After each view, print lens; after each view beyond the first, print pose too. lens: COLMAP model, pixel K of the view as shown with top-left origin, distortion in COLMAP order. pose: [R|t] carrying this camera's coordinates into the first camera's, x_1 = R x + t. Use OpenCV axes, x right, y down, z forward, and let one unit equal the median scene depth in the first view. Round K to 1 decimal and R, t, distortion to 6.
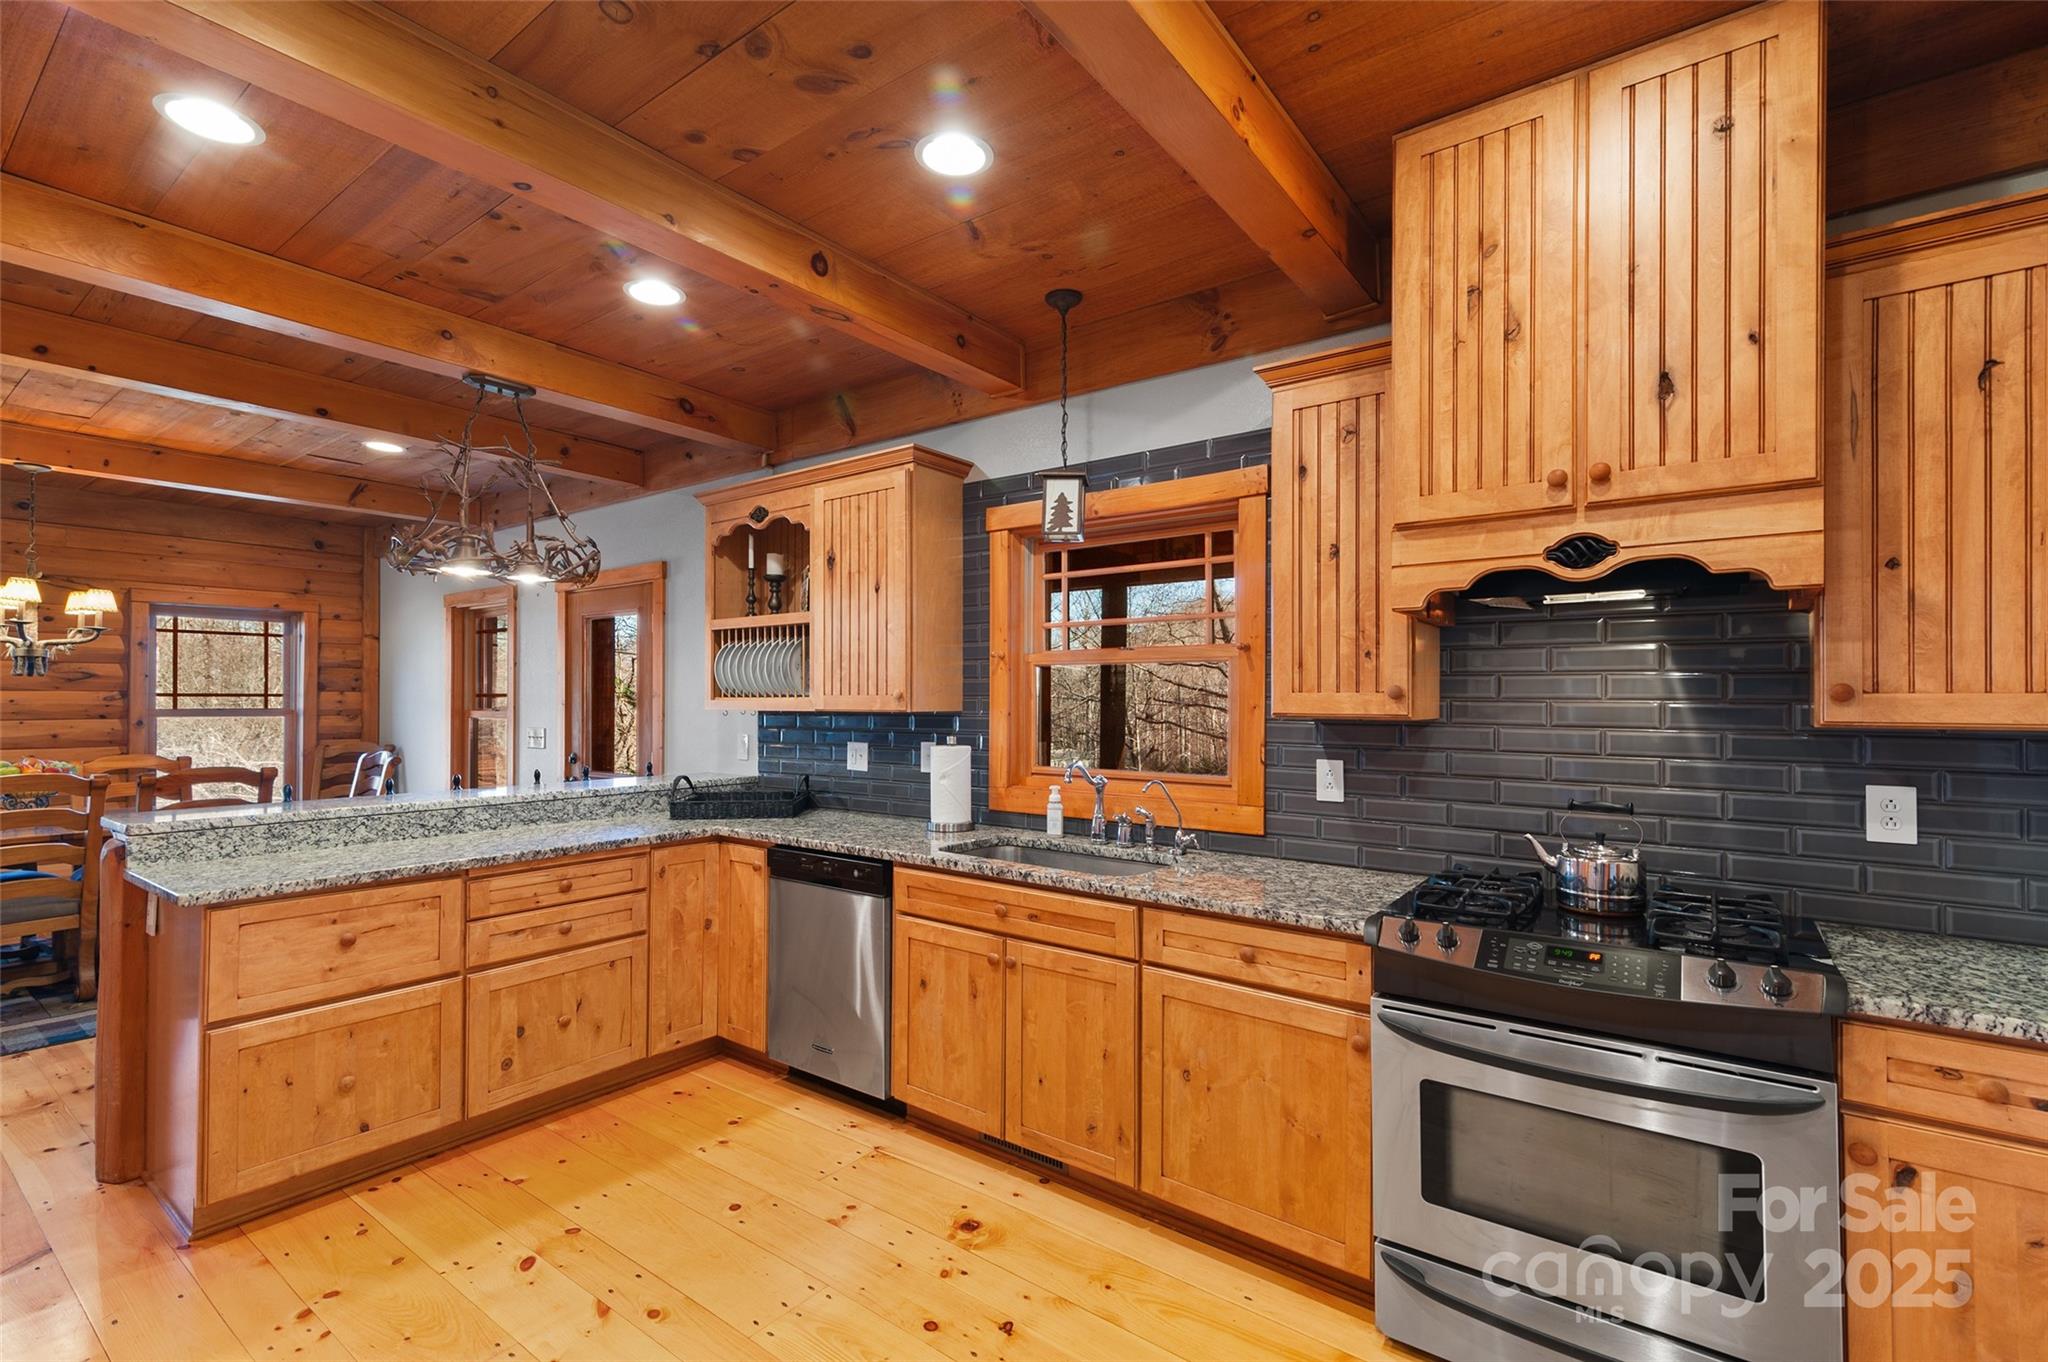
lens RADIAL K [[933.3, 0, 1024.9], [0, 933.3, 695.8], [0, 0, 1]] dist [0.013335, -0.000562]
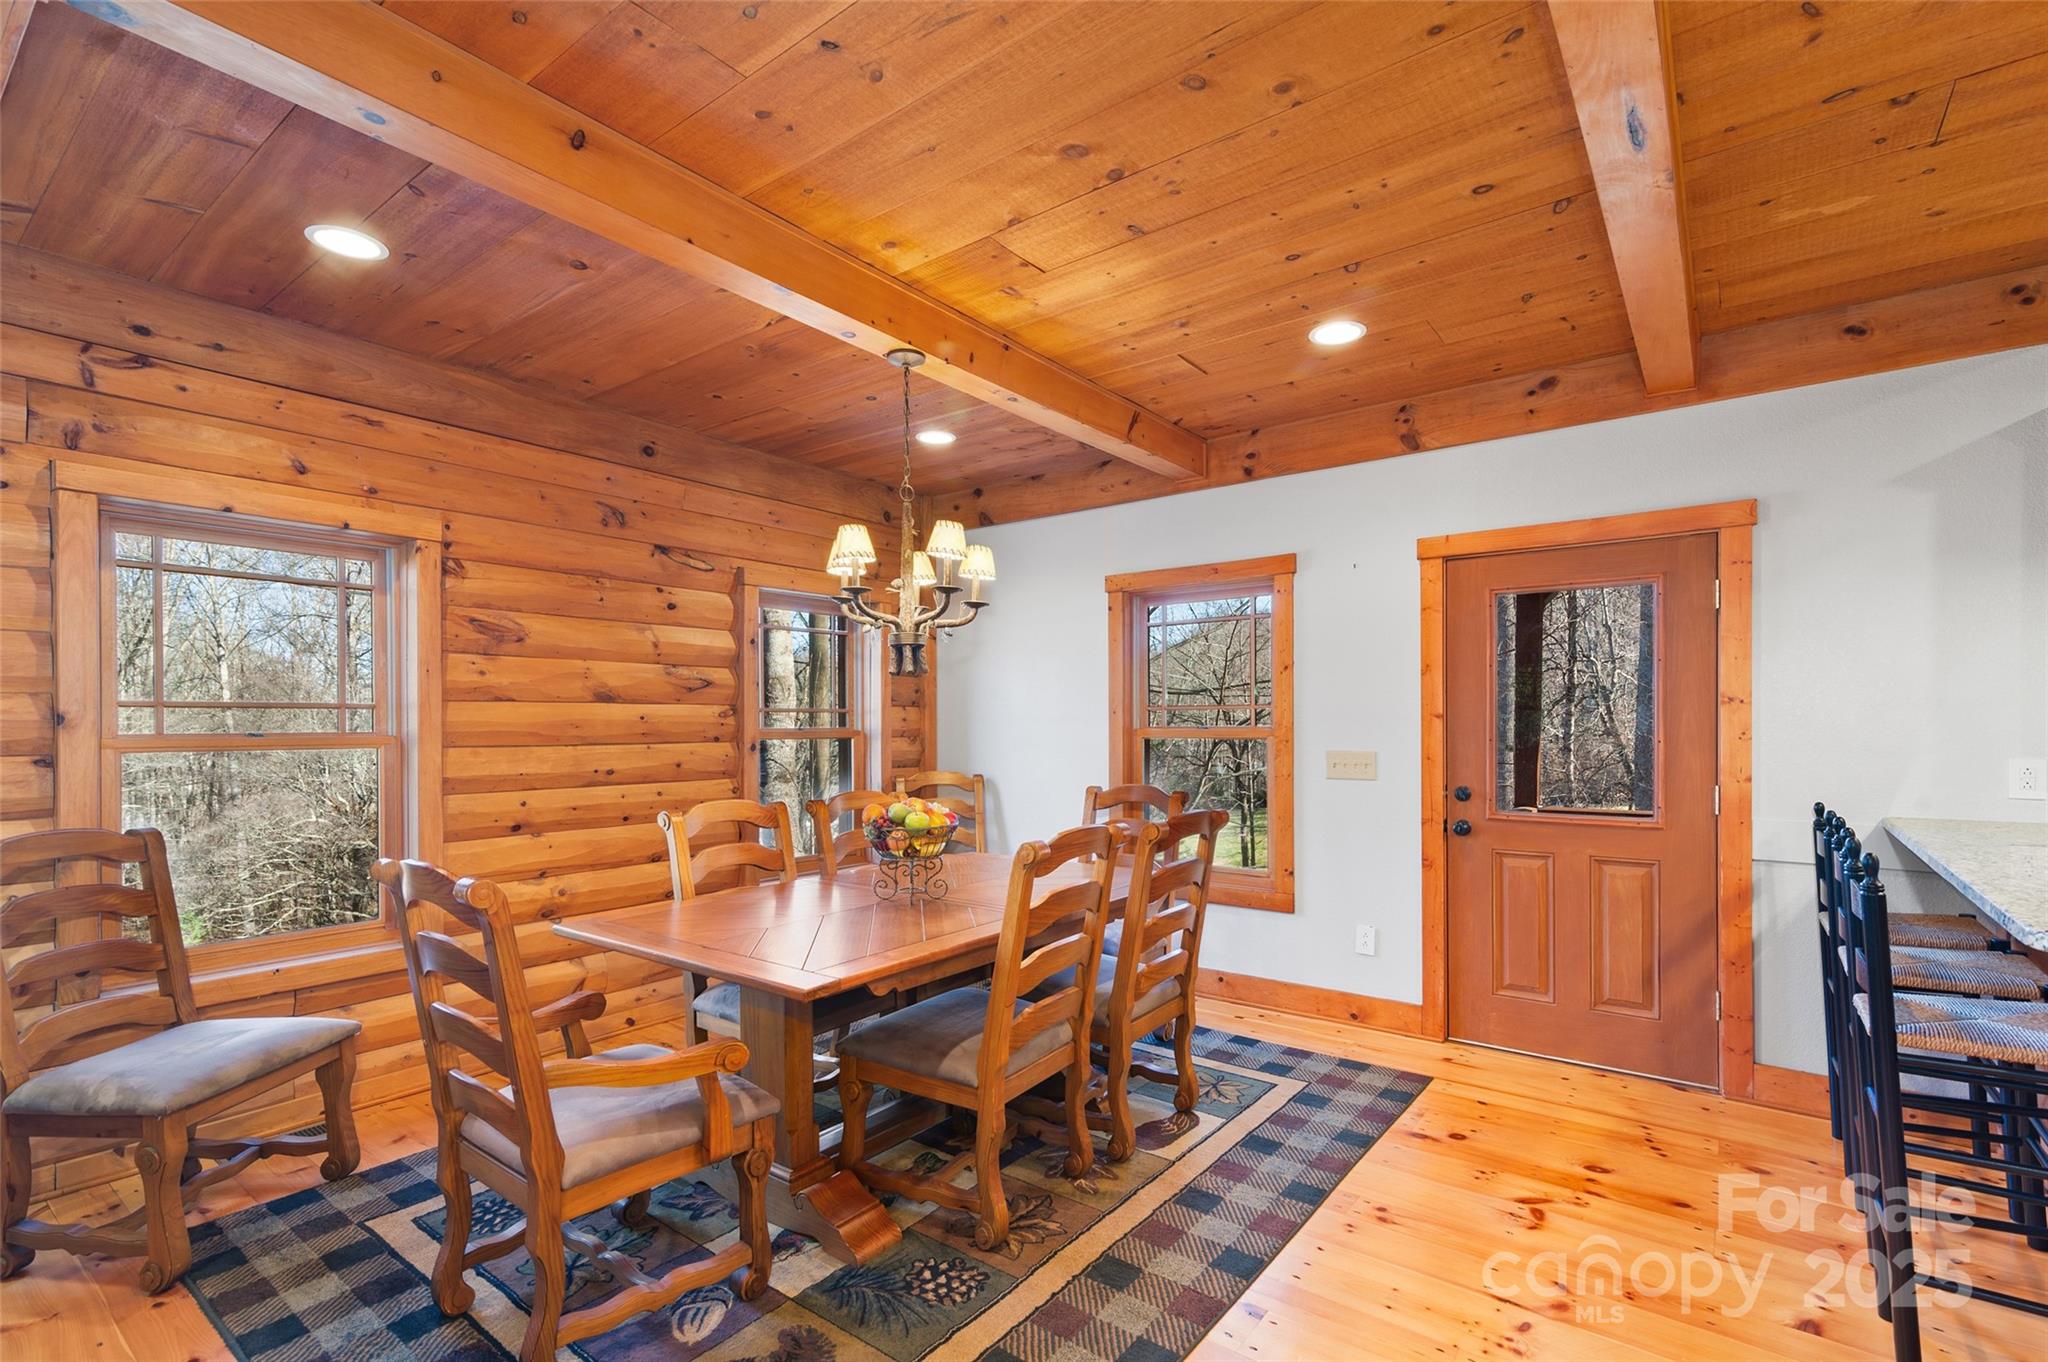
lens RADIAL K [[933.3, 0, 1015.1], [0, 933.3, 730.9], [0, 0, 1]] dist [0.013335, -0.000562]
pose [[0.999958, -0.006651, -0.006260, -1.477382], [0.006747, 0.999857, 0.015499, 0.011240], [0.006157, -0.015540, 0.999860, 0.529976]]
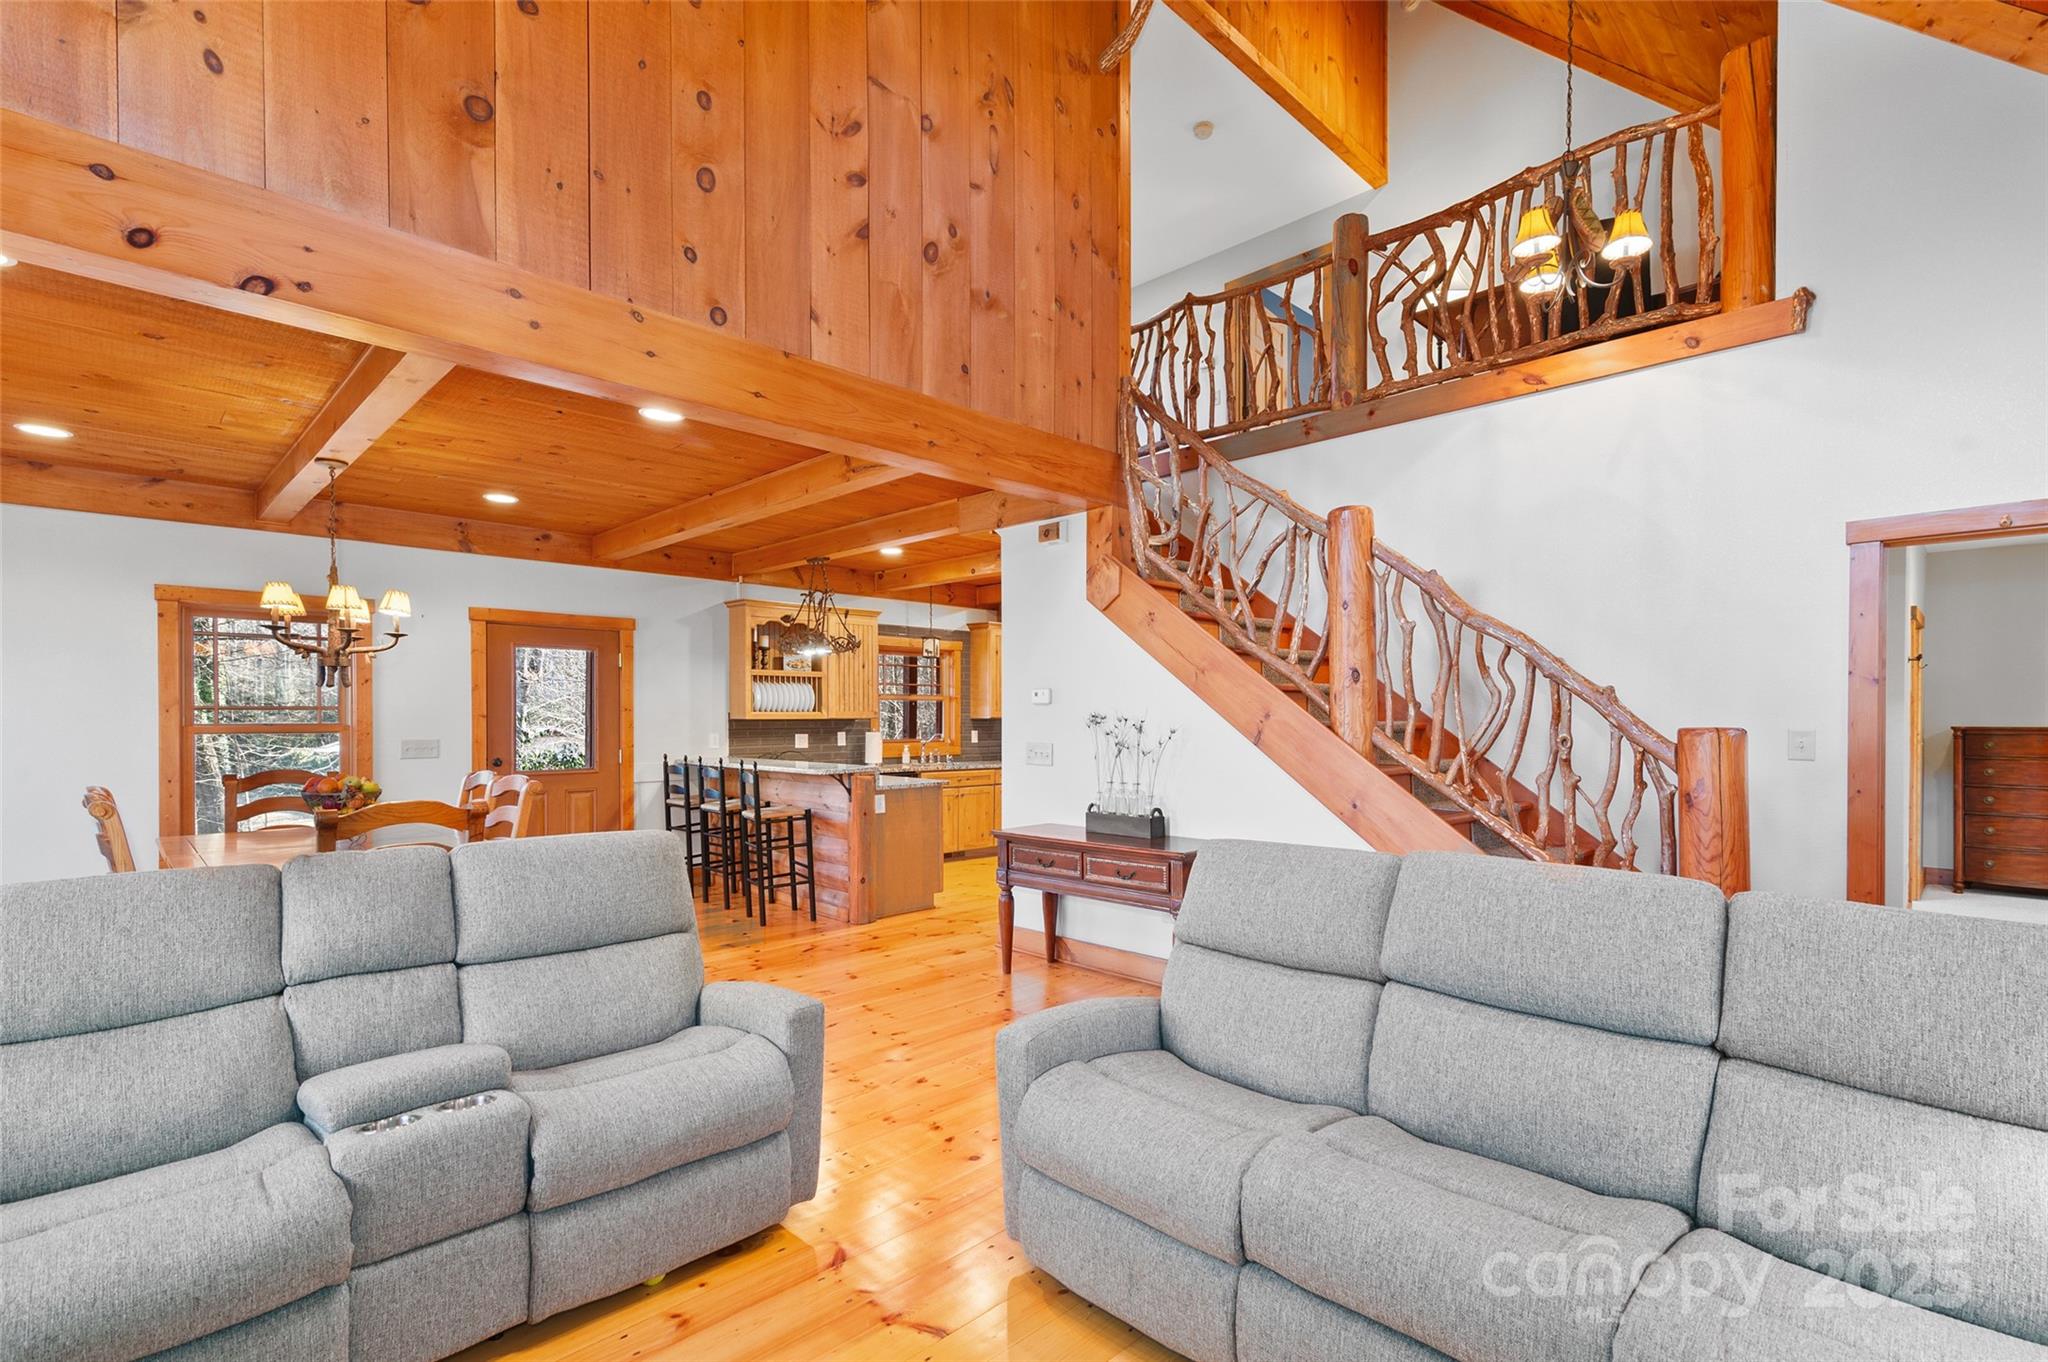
lens RADIAL K [[933.3, 0, 1043.5], [0, 933.3, 716.7], [0, 0, 1]] dist [0.013335, -0.000562]
pose [[0.127355, -0.006027, 0.991839, -2.874814], [-0.006914, 0.999952, 0.006964, -0.008388], [-0.991833, -0.007744, 0.127307, 0.283907]]
